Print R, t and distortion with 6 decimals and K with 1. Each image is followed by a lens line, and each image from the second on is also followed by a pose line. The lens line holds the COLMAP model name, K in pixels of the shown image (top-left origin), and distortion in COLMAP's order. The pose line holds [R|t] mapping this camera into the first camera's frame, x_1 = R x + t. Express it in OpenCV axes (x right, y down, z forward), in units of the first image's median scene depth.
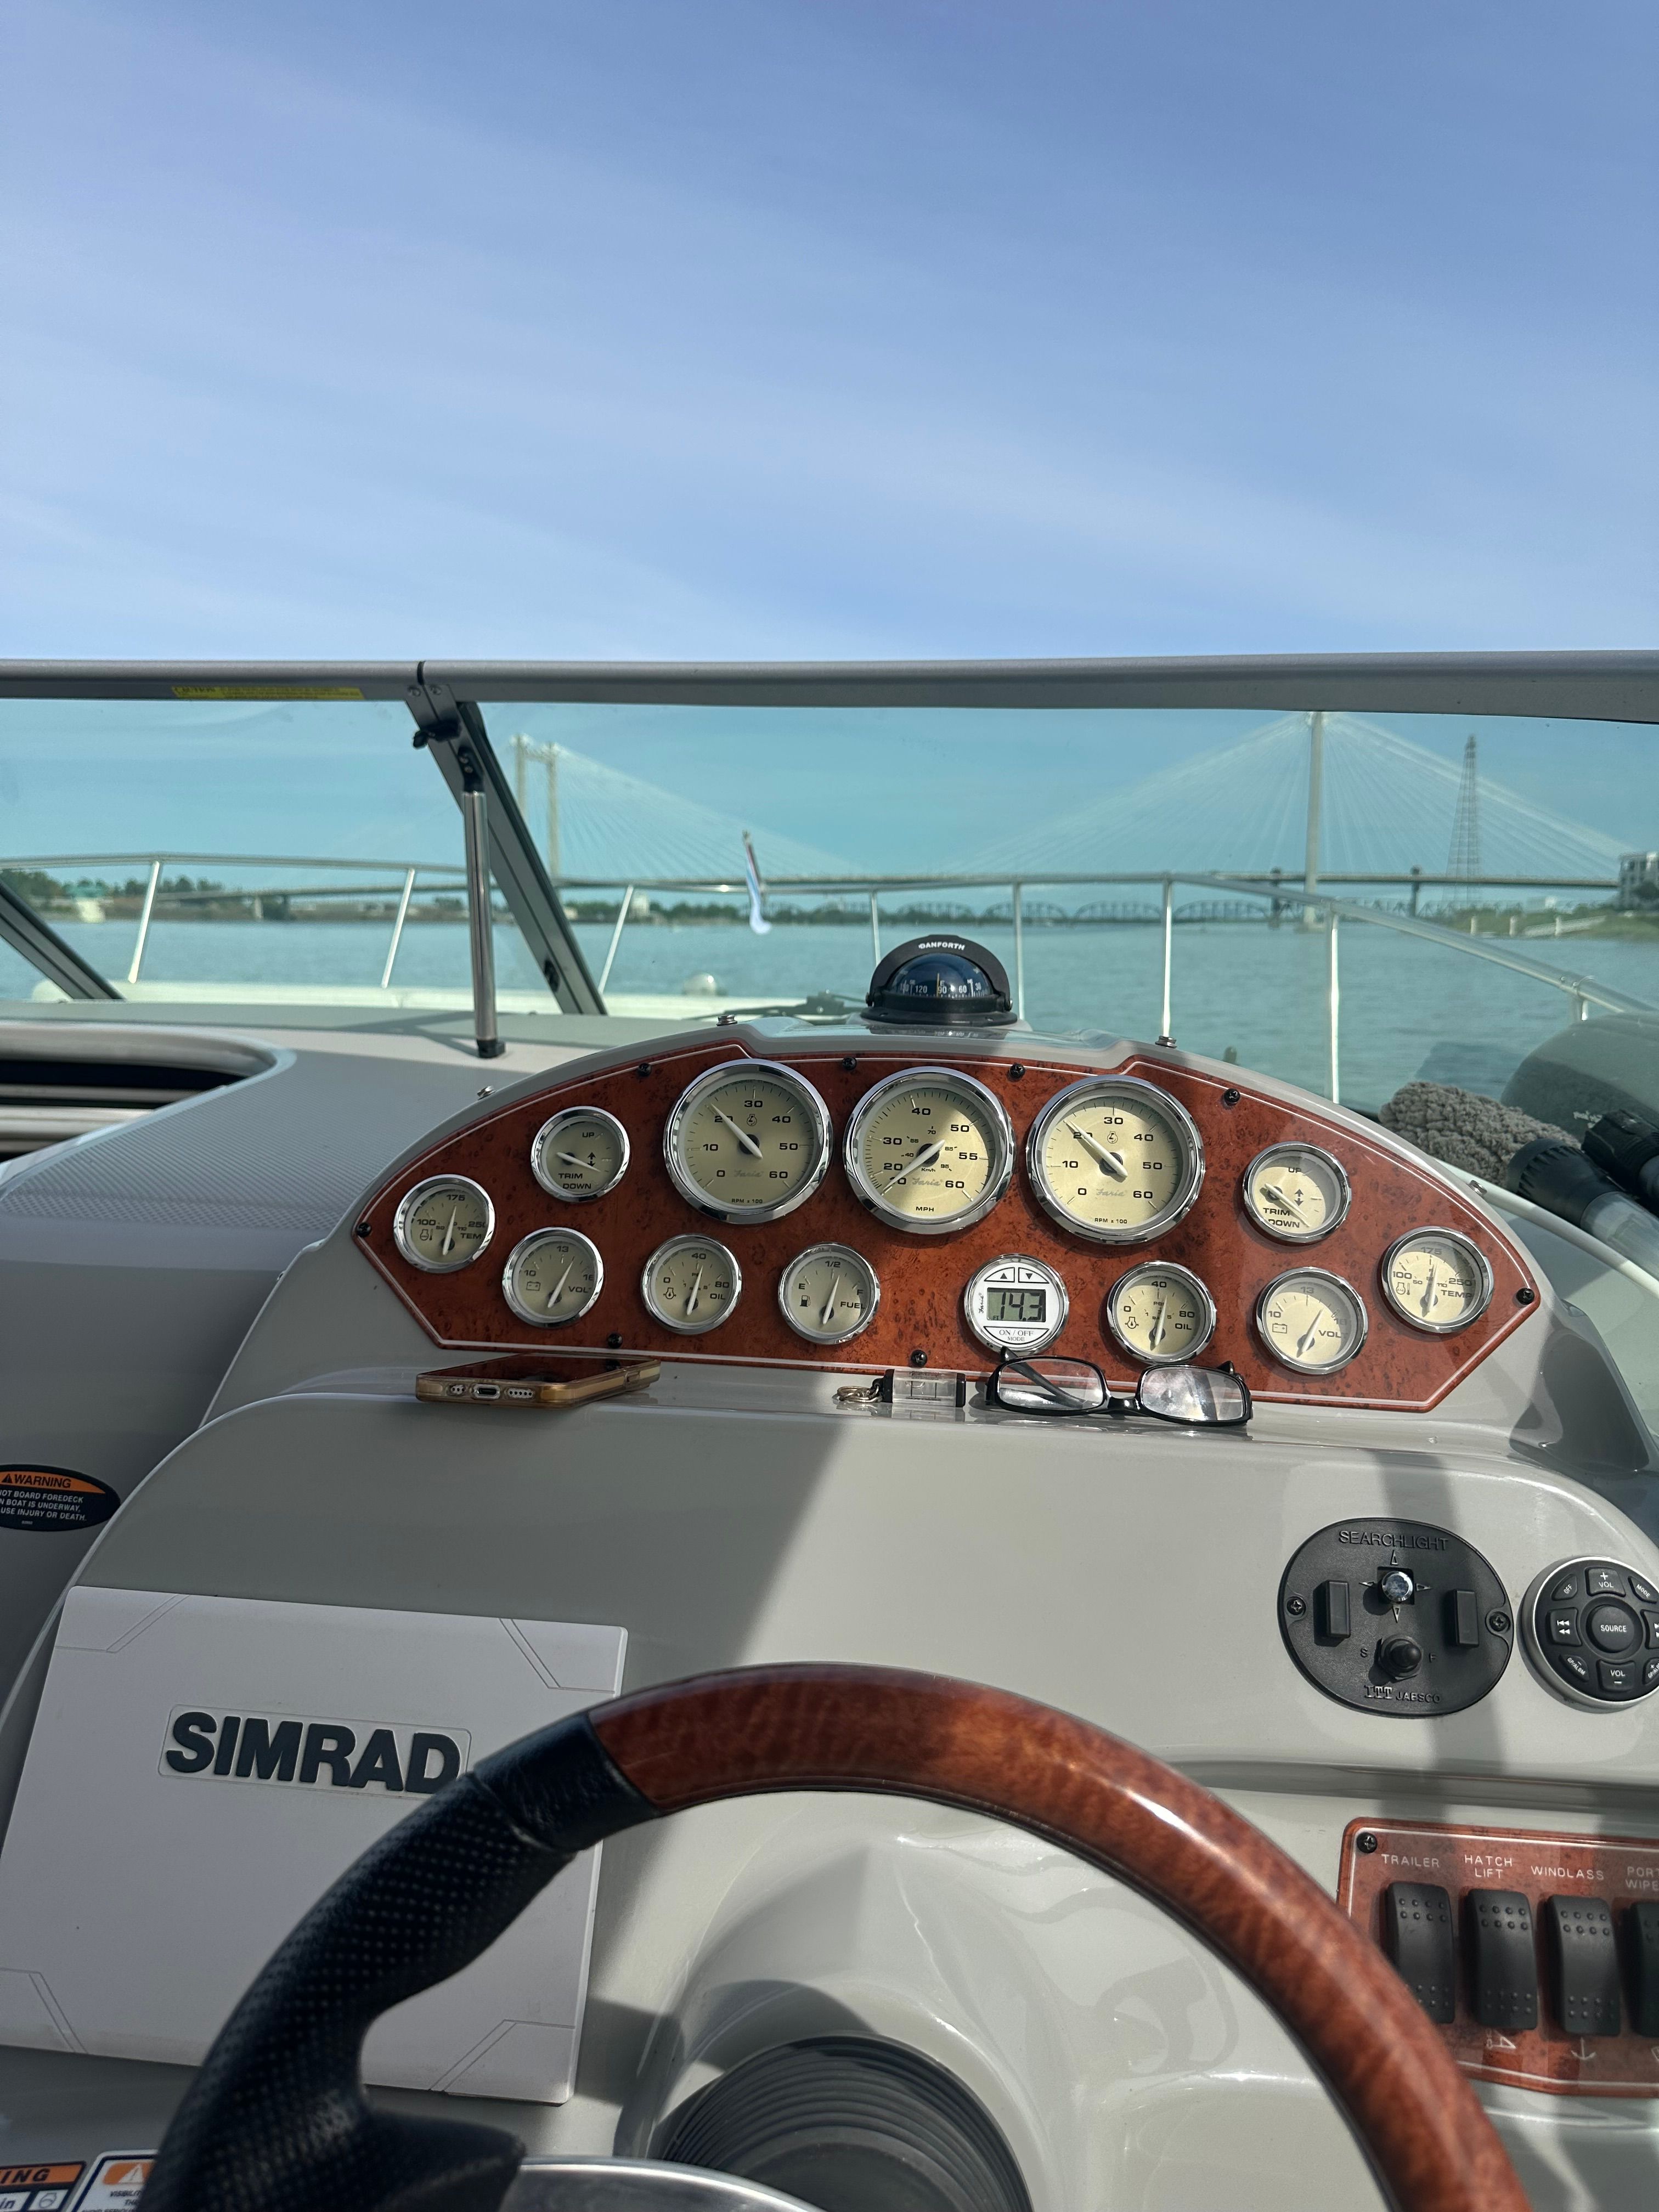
lens RADIAL K [[1579.3, 0, 830.4], [0, 1579.3, 1116.7], [0, 0, 1]] dist [0.162883, -0.297818]
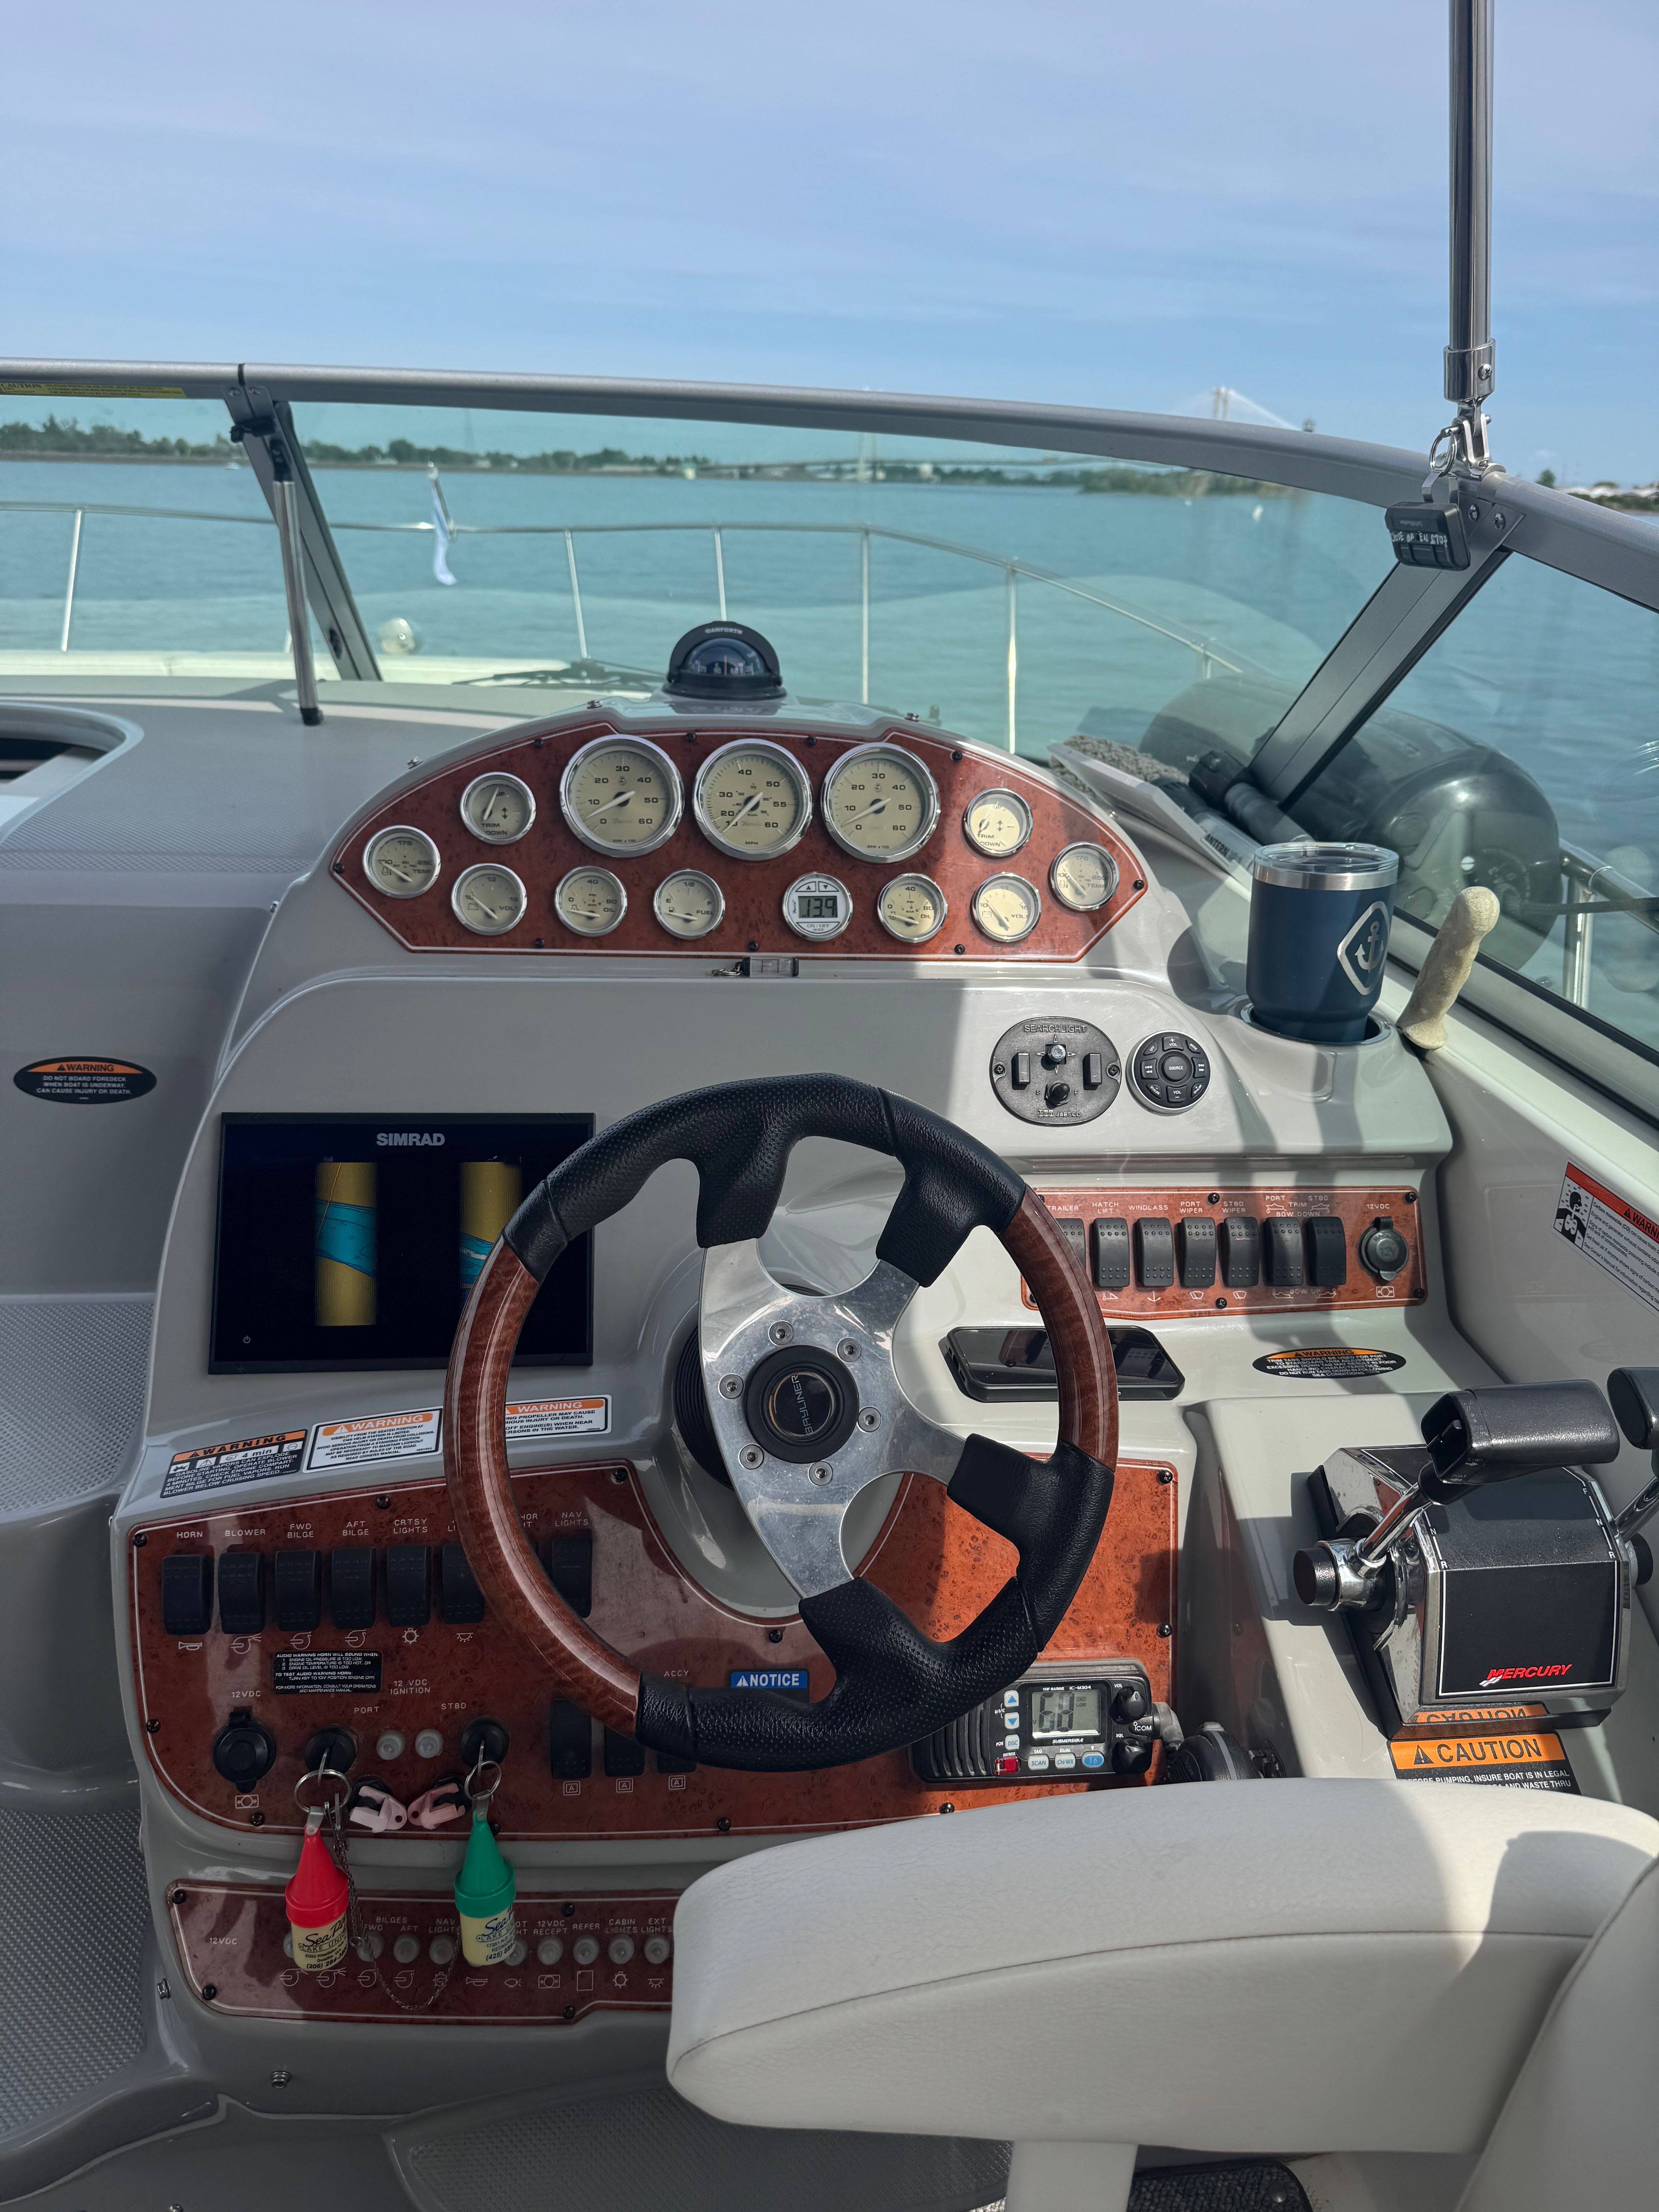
lens RADIAL K [[1579.3, 0, 830.4], [0, 1579.3, 1116.7], [0, 0, 1]] dist [0.162883, -0.297818]
pose [[0.980163, -0.064375, 0.187445, -0.154124], [0.022372, 0.975671, 0.218096, -0.011318], [-0.196924, -0.209576, 0.957757, -0.436067]]
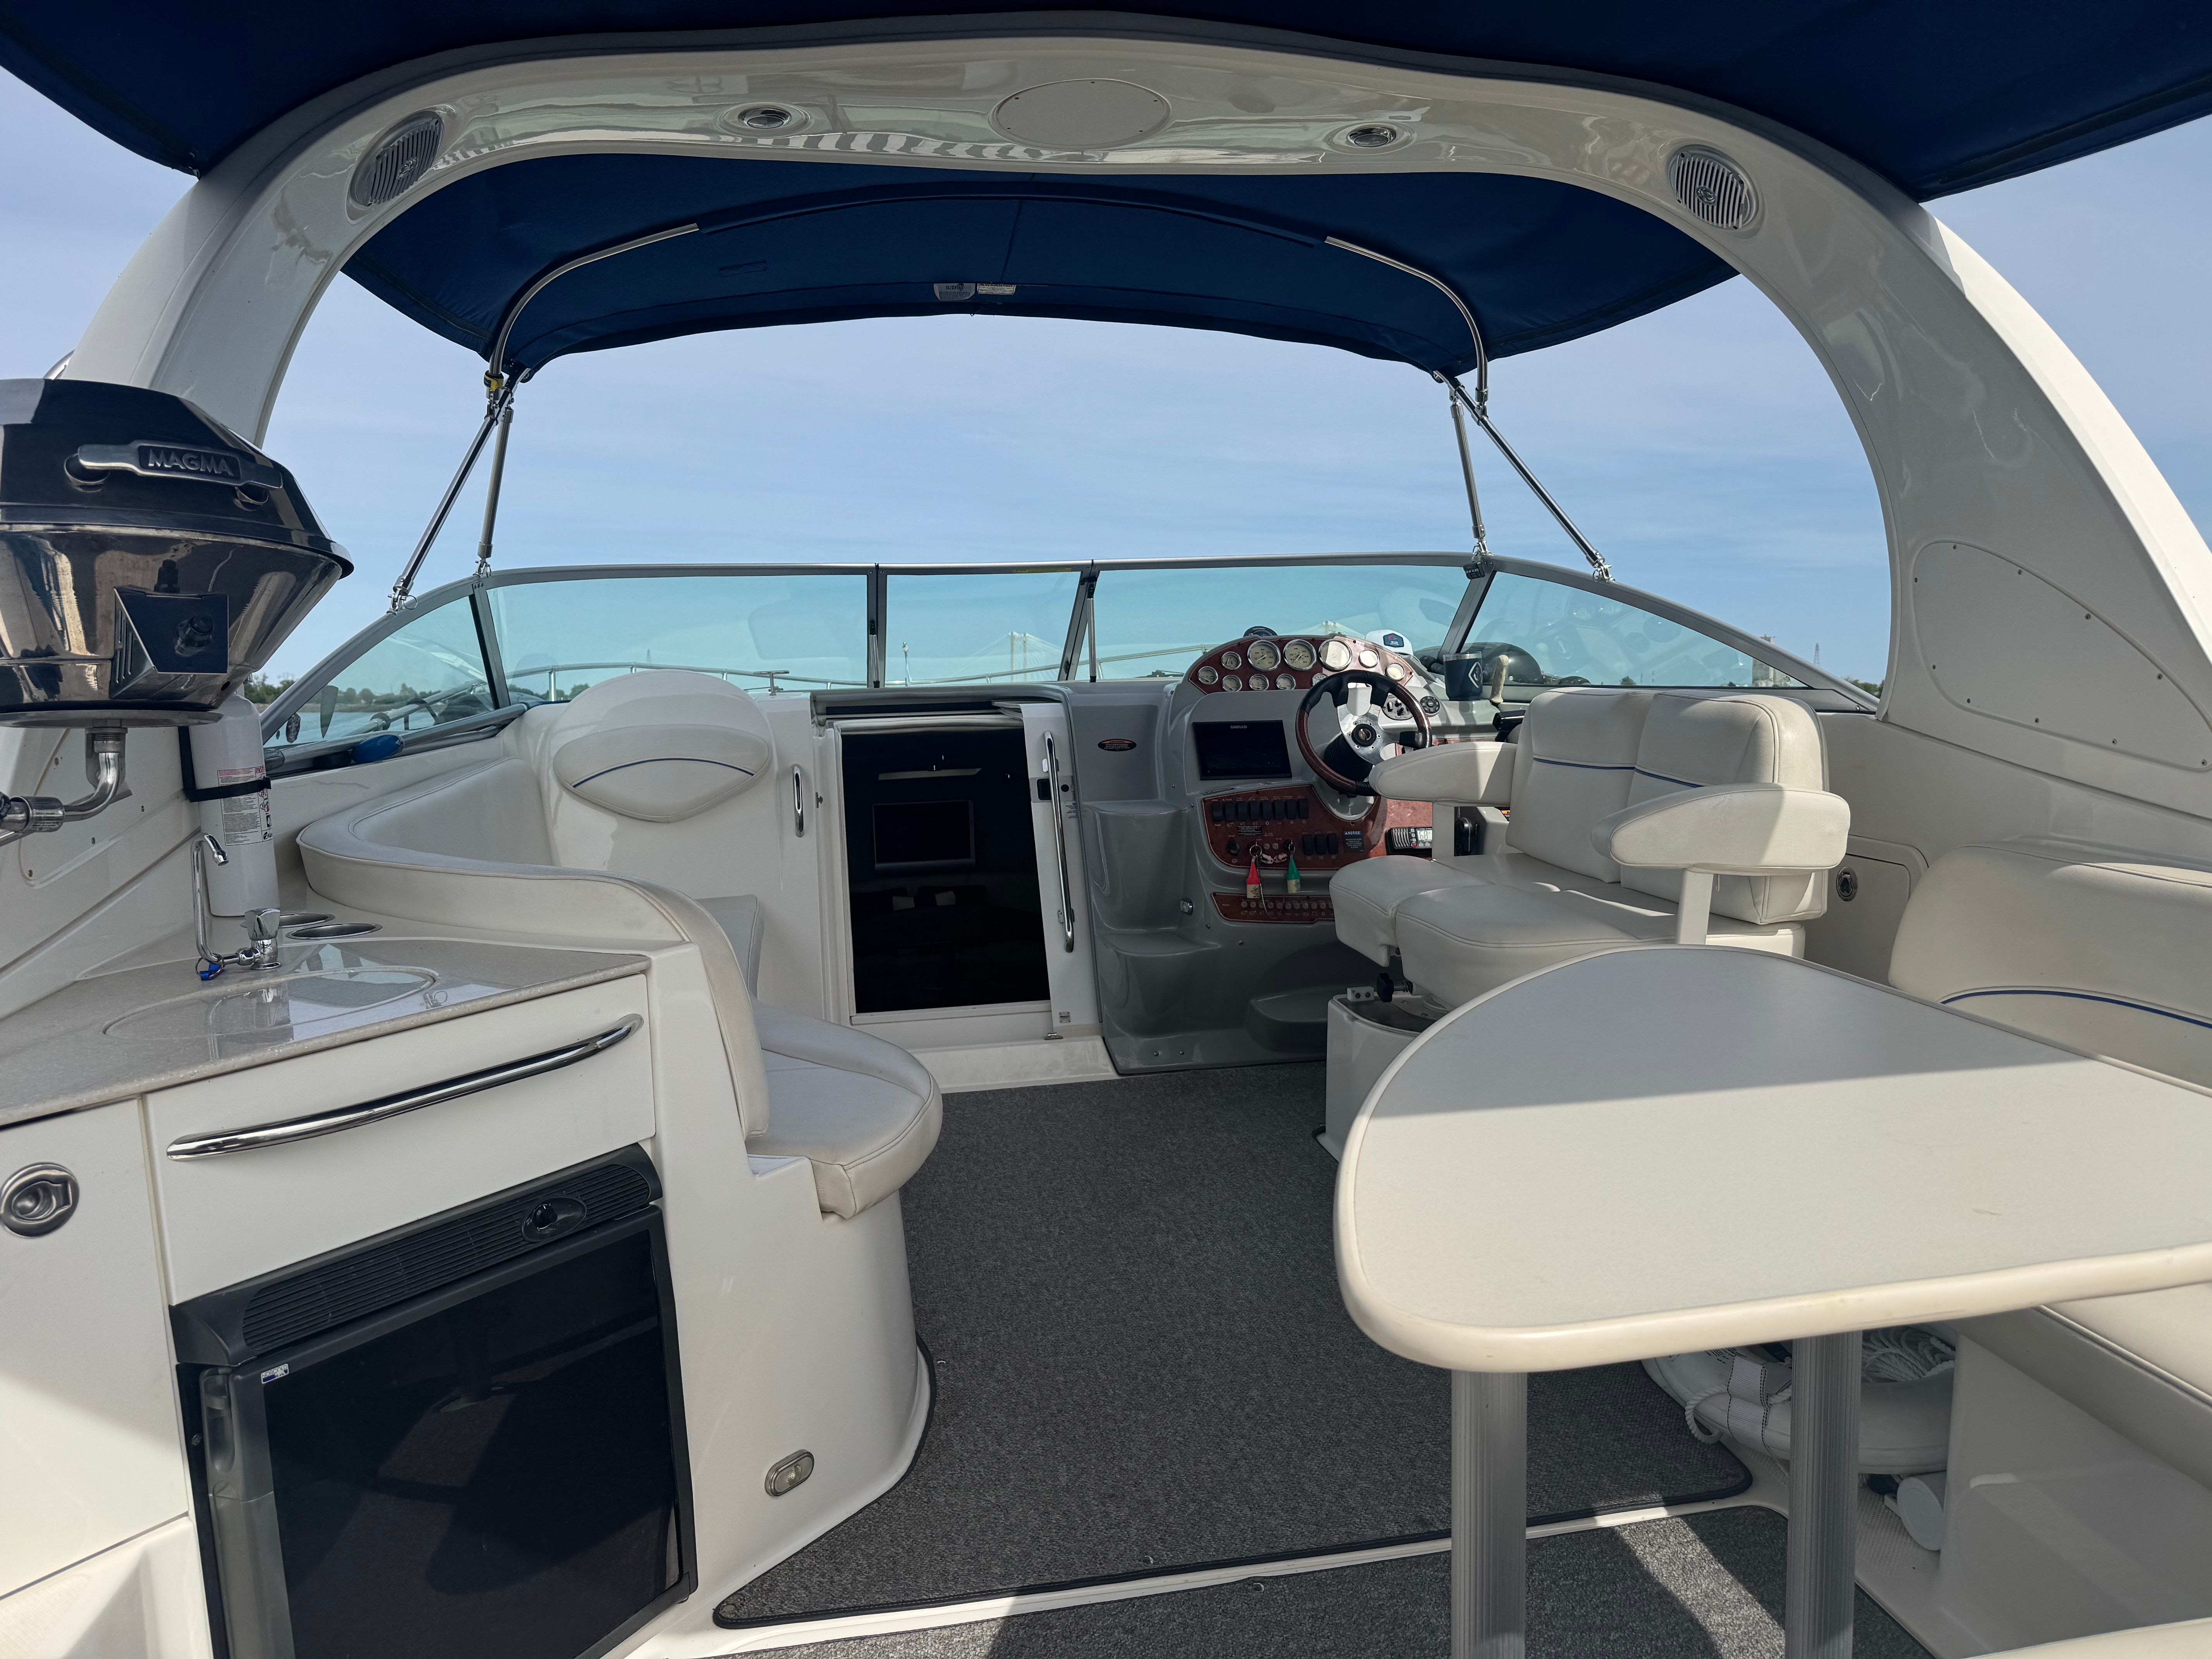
lens RADIAL K [[1579.3, 0, 1104.0], [0, 1579.3, 835.9], [0, 0, 1]] dist [0.162883, -0.297818]
pose [[0.965801, -0.079597, 0.246763, -1.810560], [0.097806, 0.993246, -0.062415, 0.836850], [-0.240128, 0.084415, 0.967064, -3.633126]]
